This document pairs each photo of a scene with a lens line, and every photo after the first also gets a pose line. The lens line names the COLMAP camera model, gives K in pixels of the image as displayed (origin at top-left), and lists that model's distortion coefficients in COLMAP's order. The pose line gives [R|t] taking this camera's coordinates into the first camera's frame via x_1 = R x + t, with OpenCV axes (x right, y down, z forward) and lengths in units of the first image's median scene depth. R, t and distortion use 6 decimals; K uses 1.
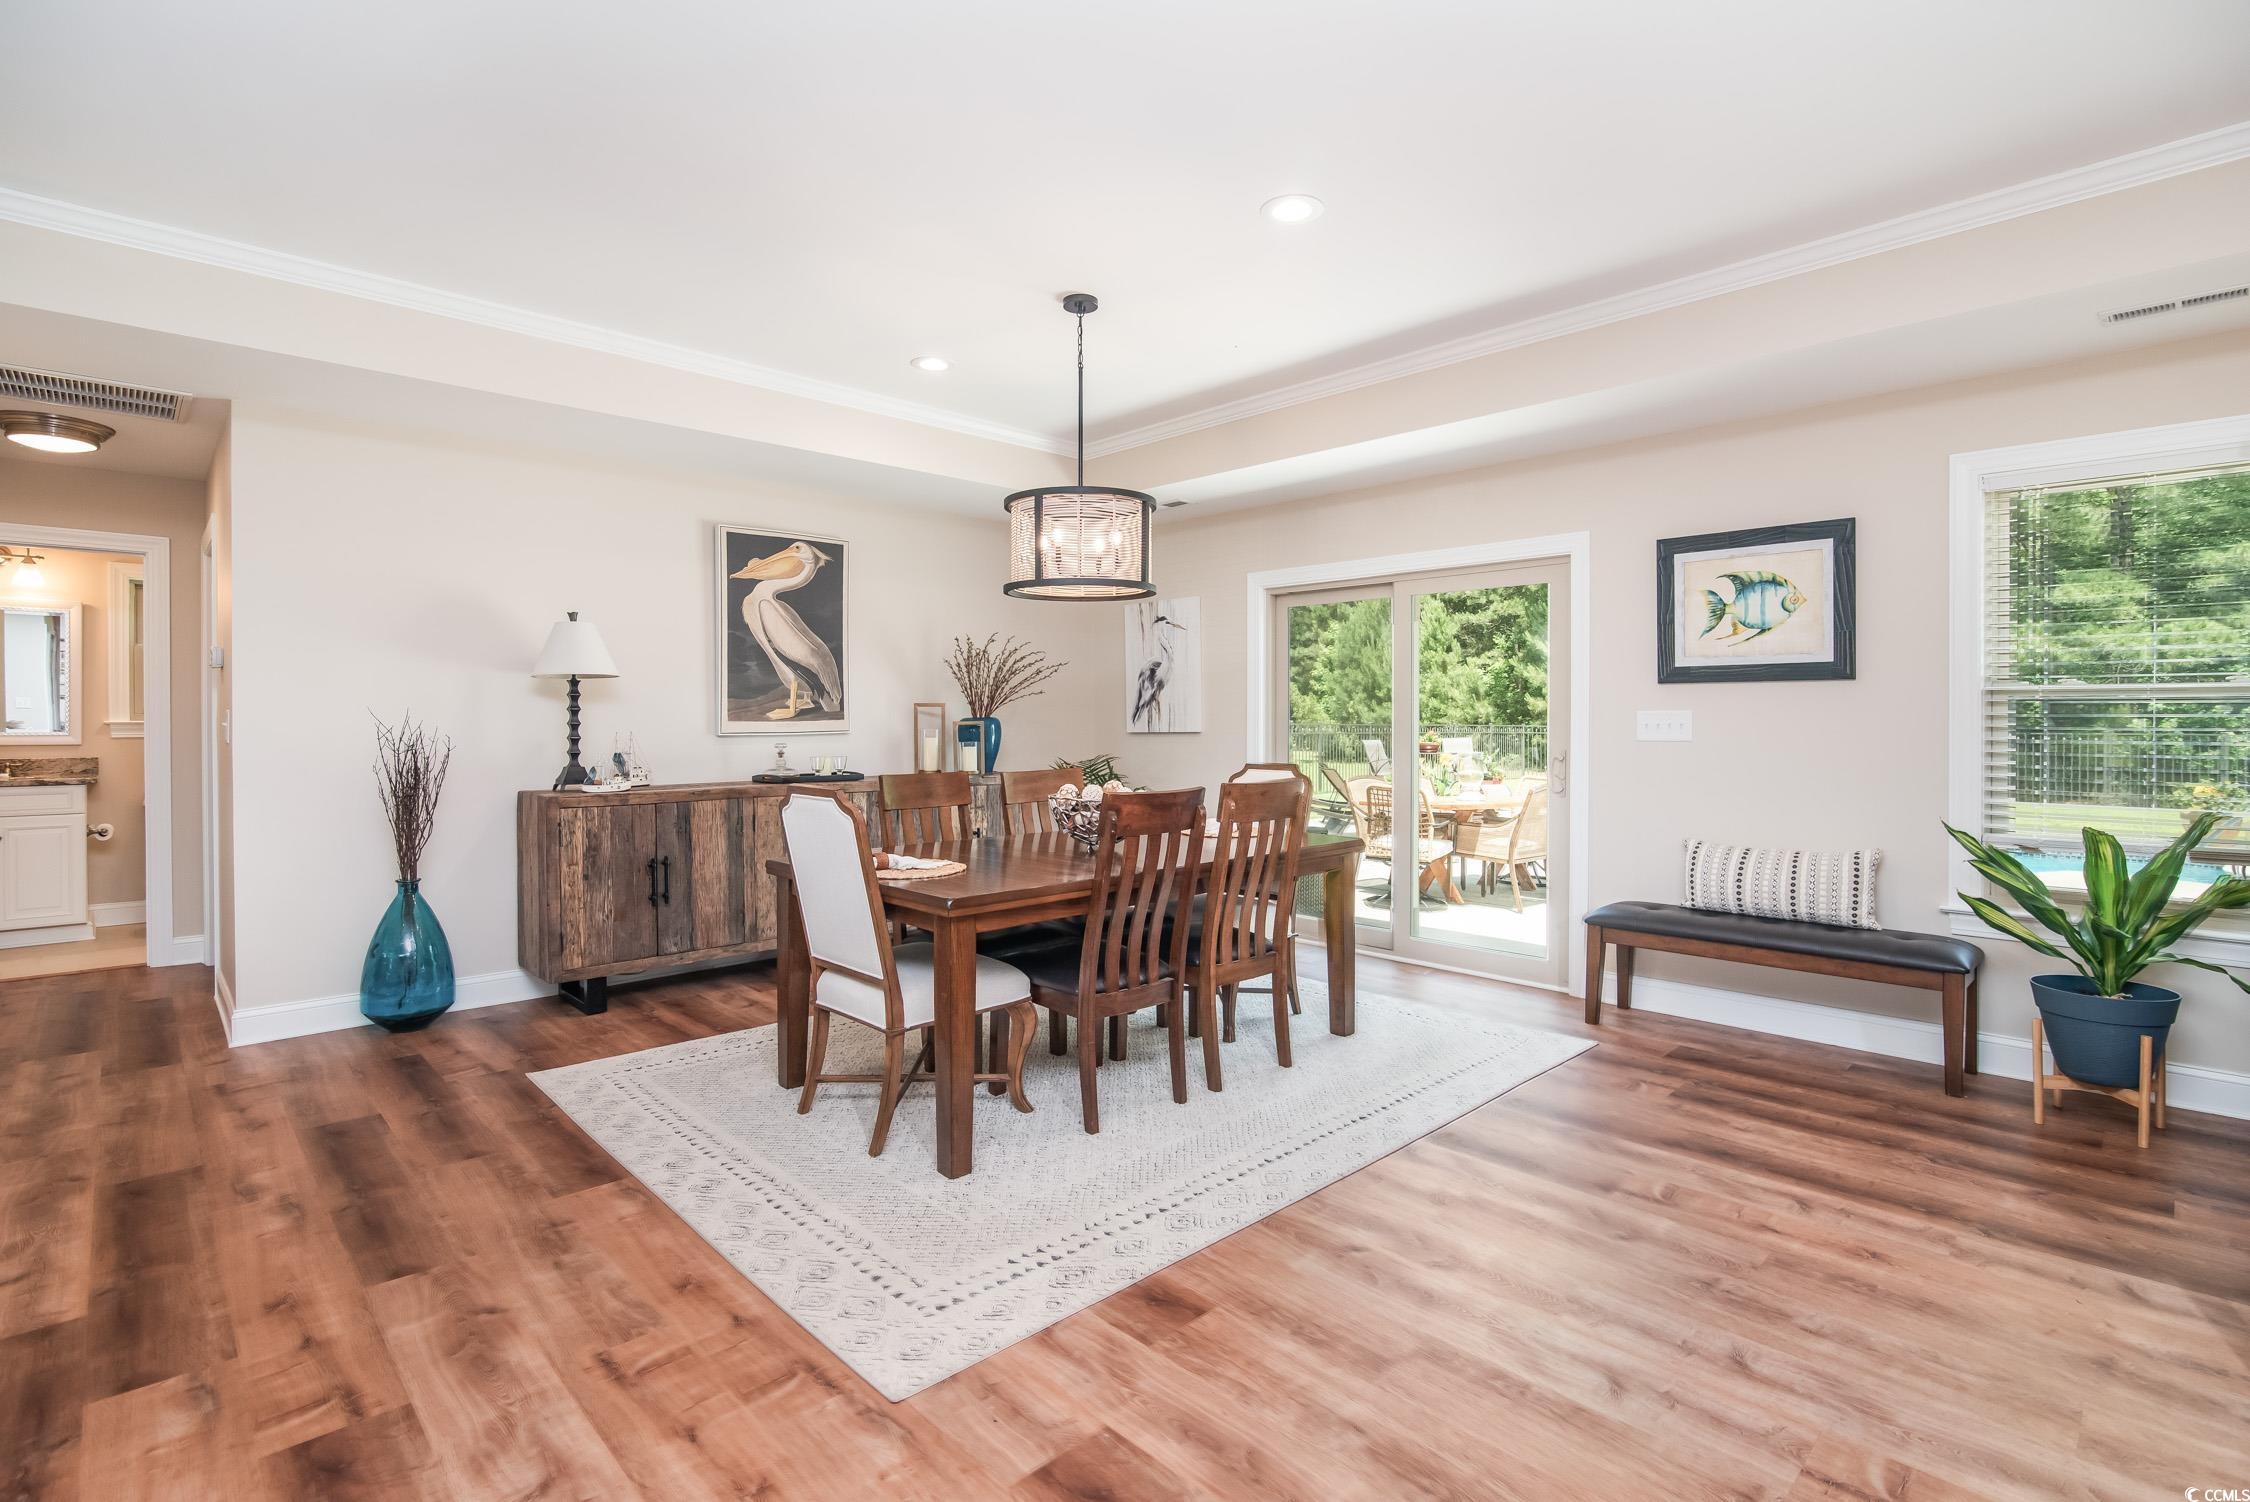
lens RADIAL K [[1064.8, 0, 1120.6], [0, 1064.8, 720.6], [0, 0, 1]] dist [-0.017894, 0.000675]
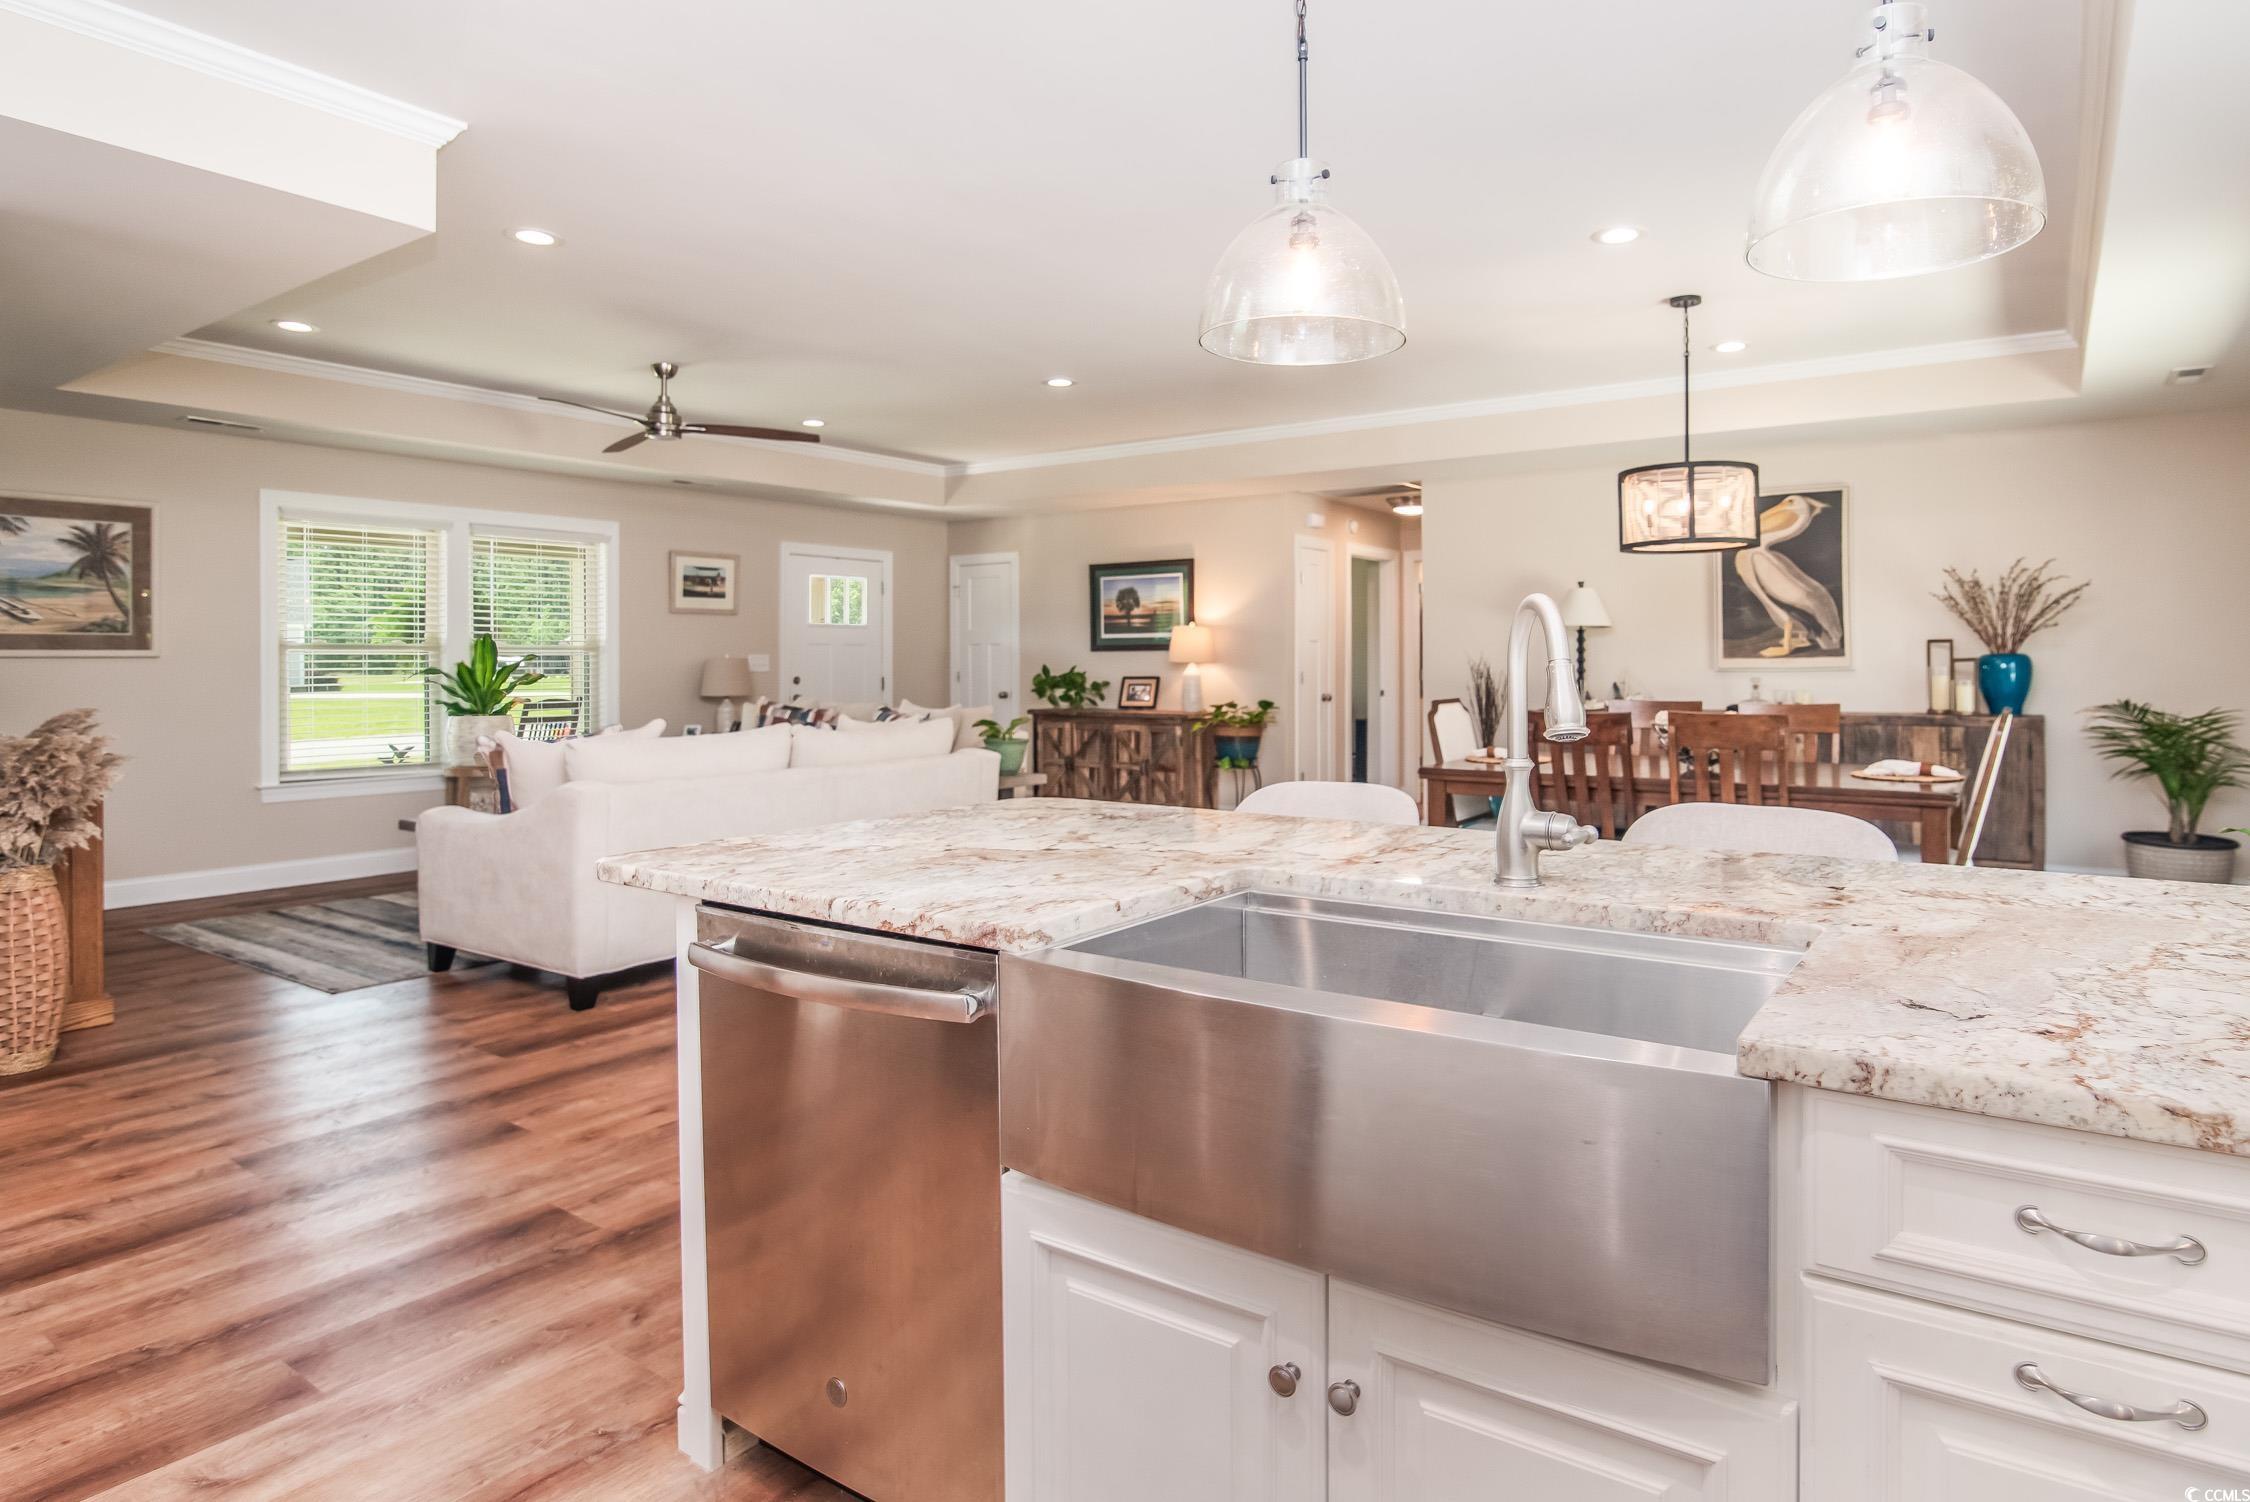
lens RADIAL K [[1274.9, 0, 1159.2], [0, 1274.9, 663.9], [0, 0, 1]] dist [-0.005982, -0.001195]
pose [[0.201417, -0.001255, -0.979505, 1.095974], [-0.002681, 0.999995, -0.001833, 0.013142], [0.979502, 0.002995, 0.201413, 0.119652]]
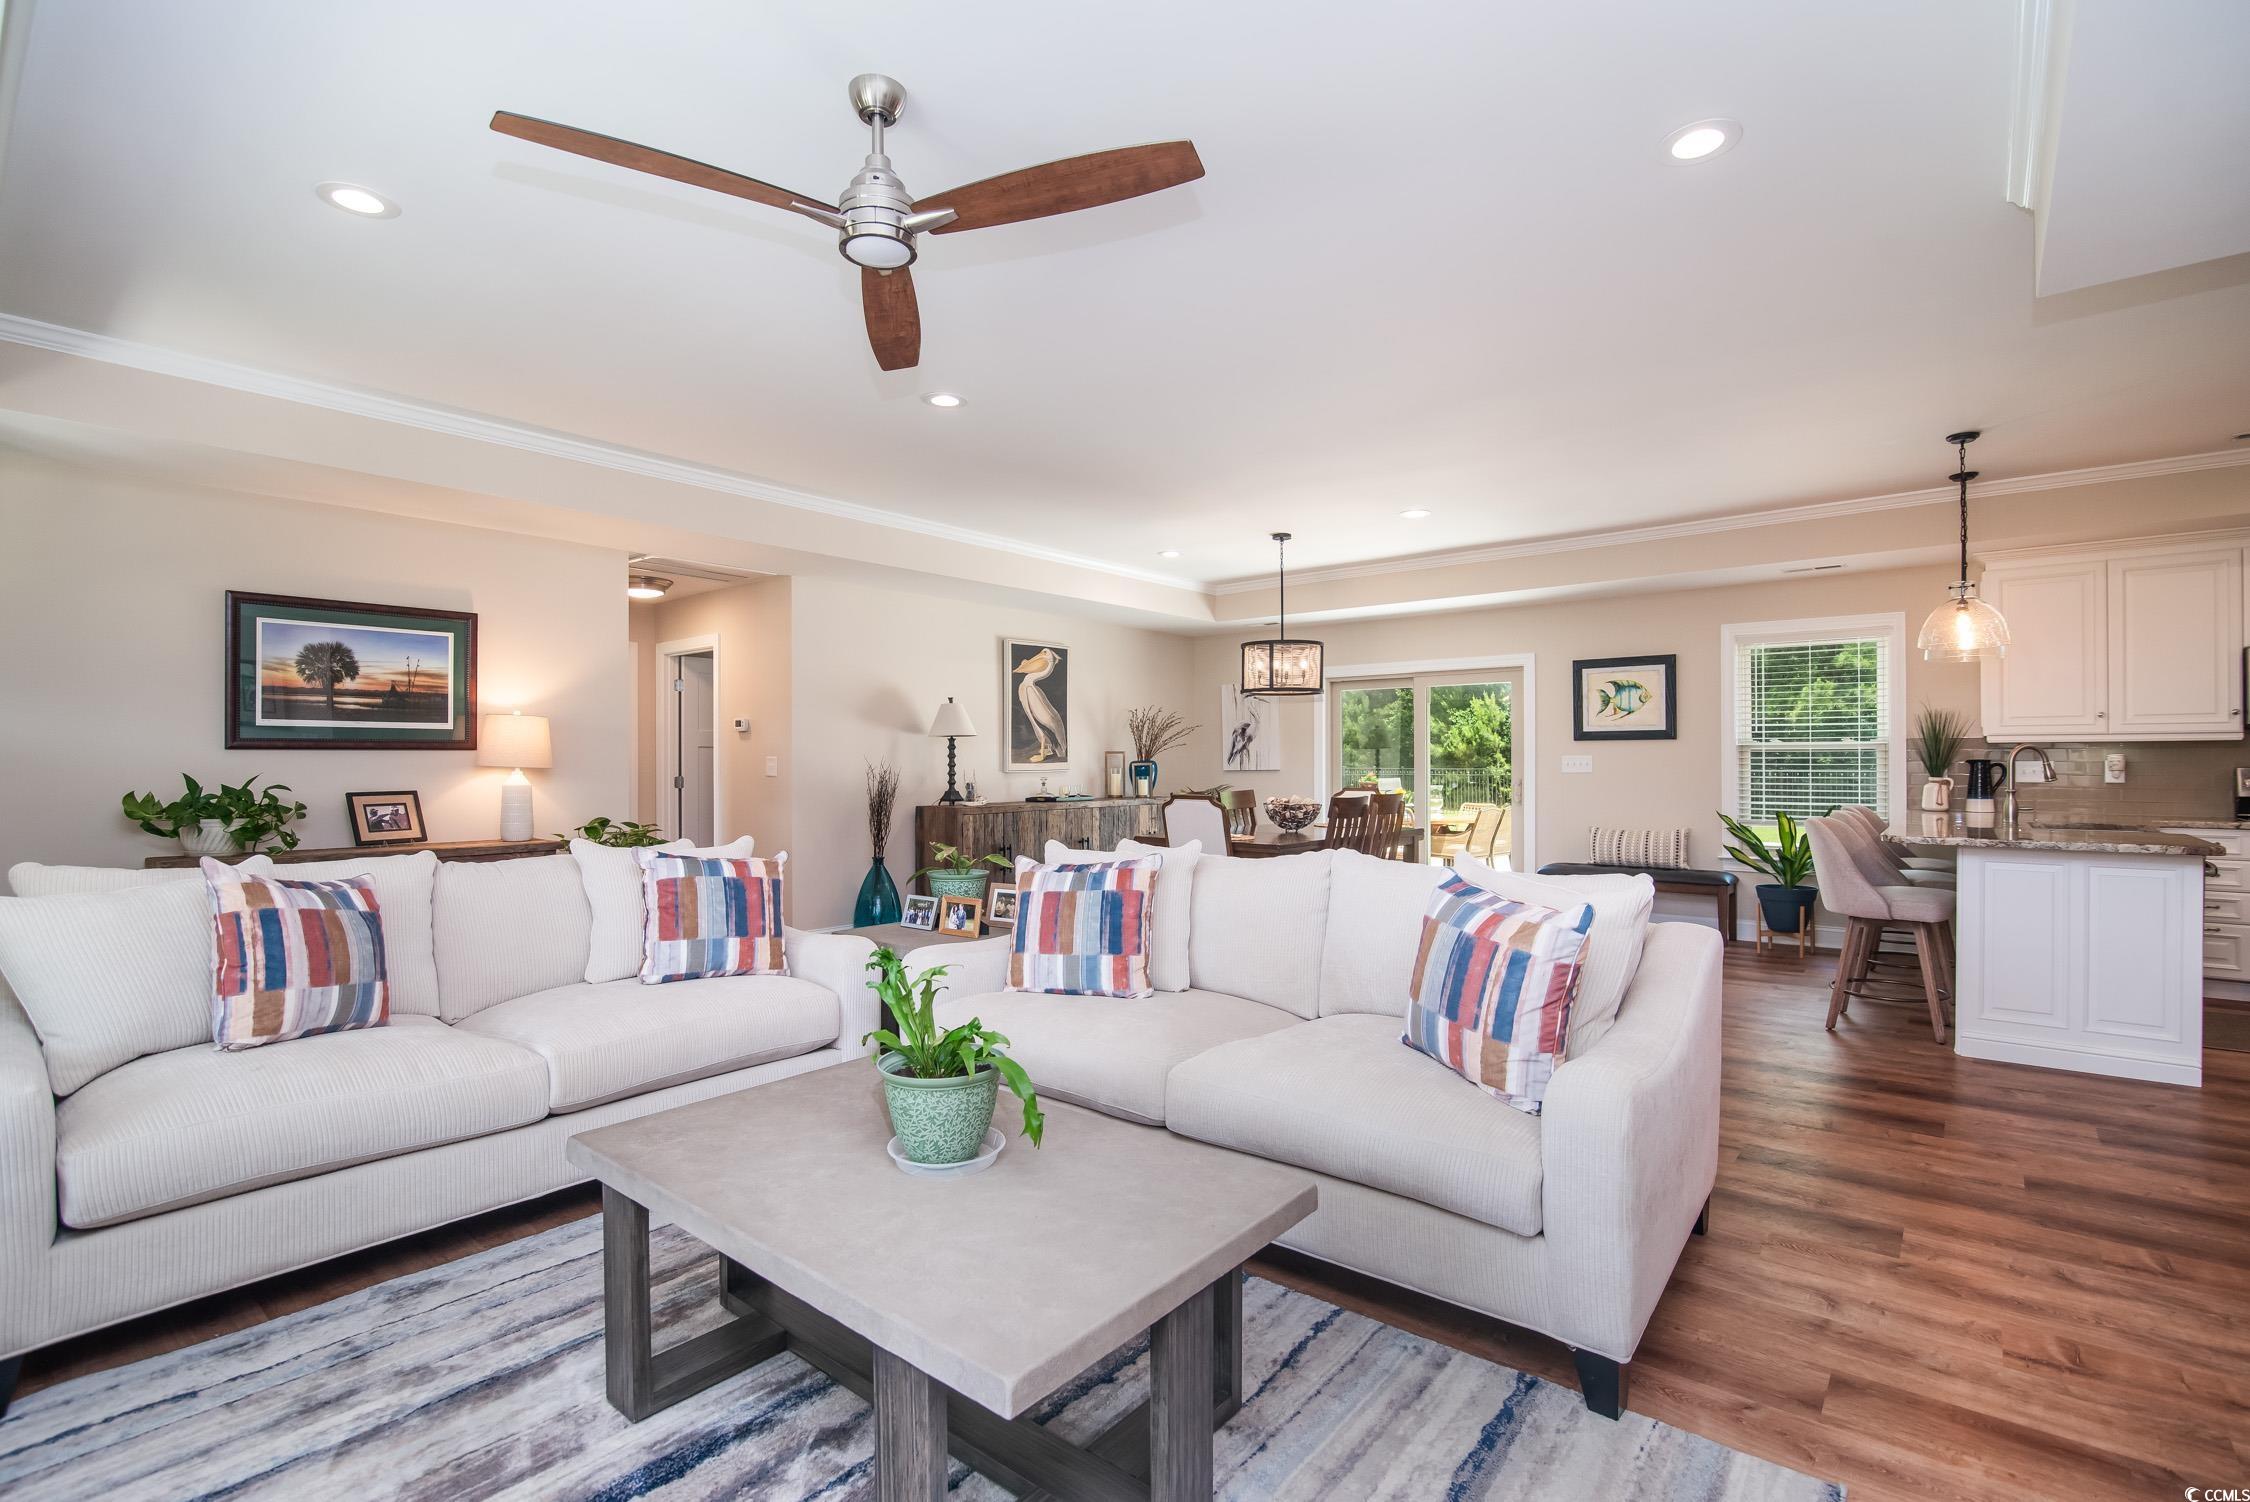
lens RADIAL K [[1036.1, 0, 1129.9], [0, 1036.1, 756.0], [0, 0, 1]] dist [-0.021657, 0.000209]
pose [[0.993276, -0.000991, 0.115770, -0.456572], [0.001953, 0.999964, -0.008204, 0.003433], [-0.115757, 0.008375, 0.993242, -0.669043]]
